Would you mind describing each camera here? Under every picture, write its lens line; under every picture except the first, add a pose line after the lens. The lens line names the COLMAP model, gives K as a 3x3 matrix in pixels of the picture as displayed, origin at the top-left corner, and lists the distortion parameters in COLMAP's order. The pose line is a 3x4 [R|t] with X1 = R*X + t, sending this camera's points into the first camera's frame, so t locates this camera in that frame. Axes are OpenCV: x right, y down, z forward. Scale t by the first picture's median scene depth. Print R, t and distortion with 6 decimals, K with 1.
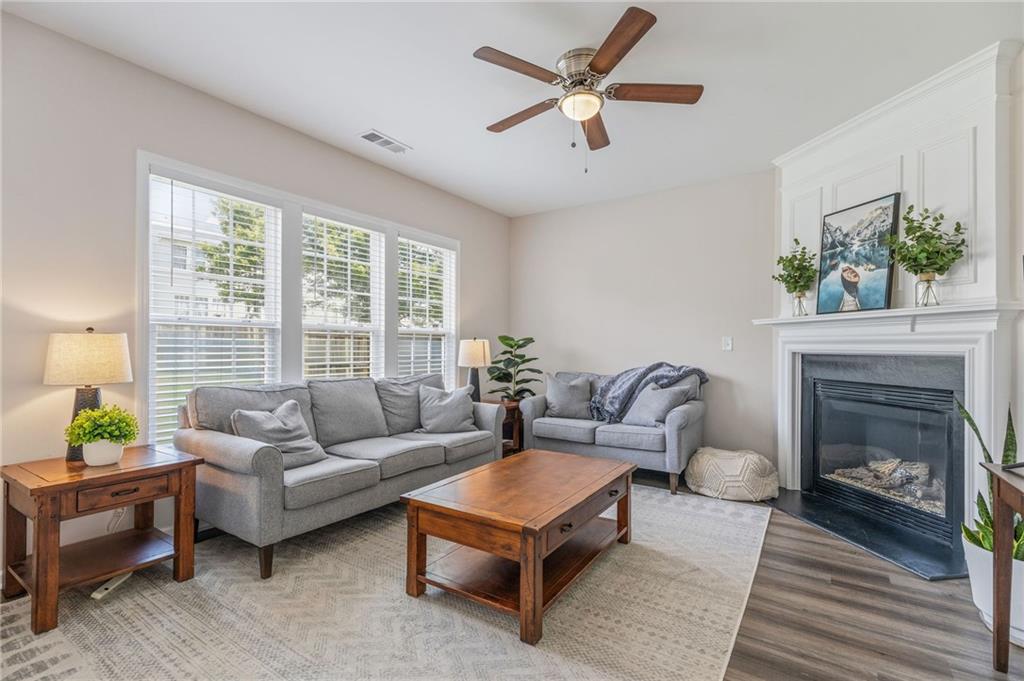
lens RADIAL K [[471.5, 0, 512.0], [0, 471.5, 340.5], [0, 0, 1]] dist [0.019682, -0.000270]
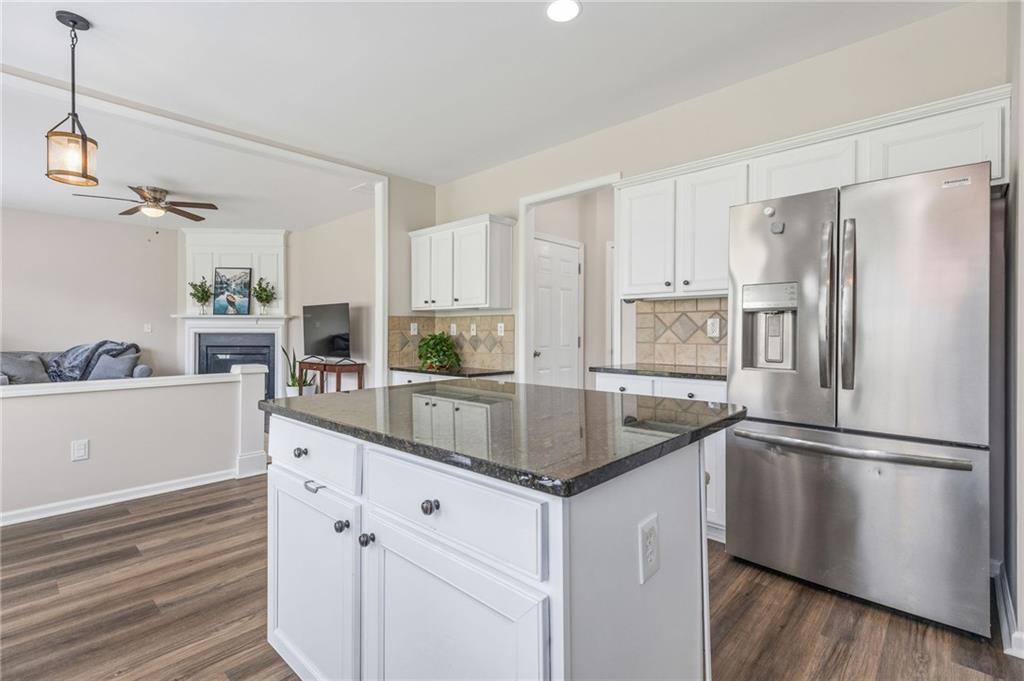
lens RADIAL K [[471.6, 0, 512.2], [0, 471.6, 328.0], [0, 0, 1]] dist [0.000654, 0.000215]
pose [[0.174867, -0.001149, 0.984591, -1.219577], [-0.011815, 0.999925, 0.003265, -0.017584], [-0.984521, -0.012204, 0.174841, -0.687746]]
